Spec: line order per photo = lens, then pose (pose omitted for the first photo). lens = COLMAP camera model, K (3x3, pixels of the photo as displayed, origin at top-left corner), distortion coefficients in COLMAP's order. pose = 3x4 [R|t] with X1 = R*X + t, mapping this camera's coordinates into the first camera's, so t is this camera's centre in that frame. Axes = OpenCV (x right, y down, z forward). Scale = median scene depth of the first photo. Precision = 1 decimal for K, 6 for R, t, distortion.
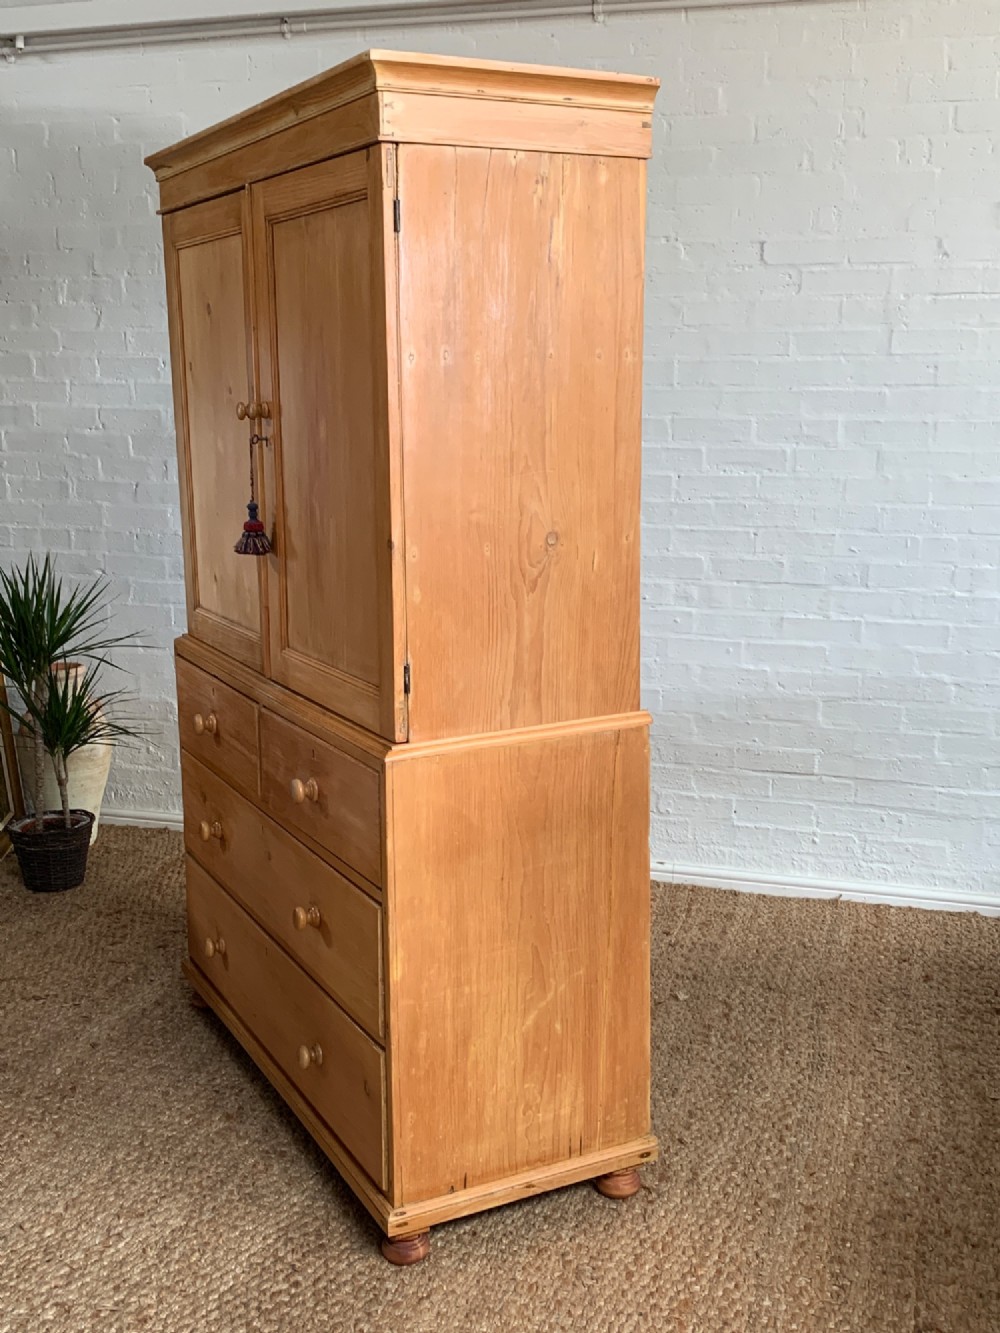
lens RADIAL K [[1505.8, 0, 498.0], [0, 1505.8, 647.5], [0, 0, 1]] dist [0.117260, -0.361659]
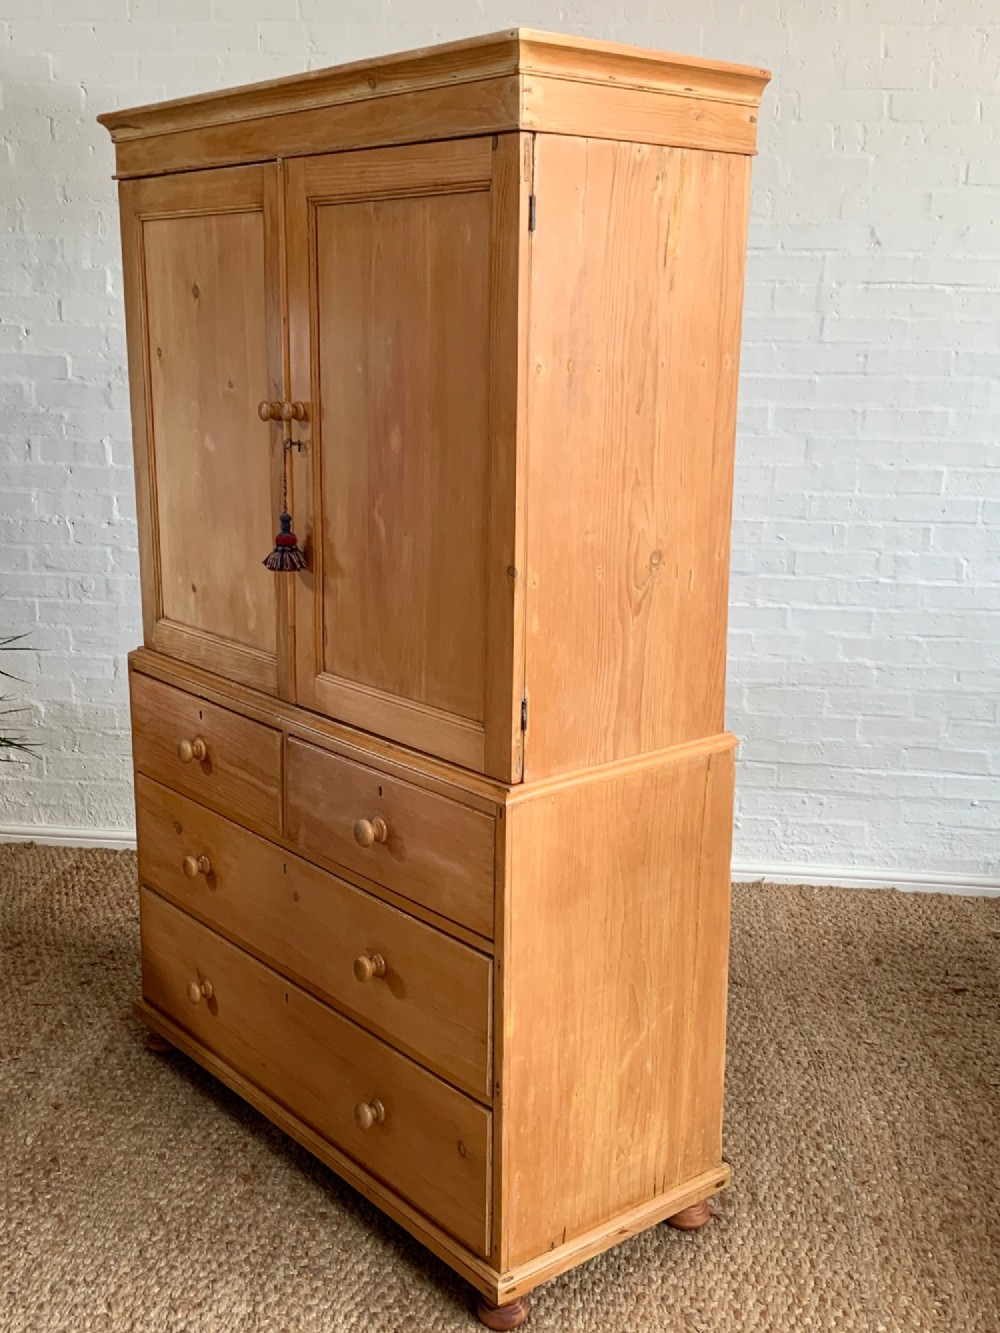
lens RADIAL K [[1505.8, 0, 498.0], [0, 1505.8, 647.5], [0, 0, 1]] dist [0.117260, -0.361659]
pose [[0.977373, -0.026335, 0.209875, -0.224190], [0.018620, 0.999079, 0.038655, -0.047122], [-0.210700, -0.033873, 0.976964, 0.084327]]
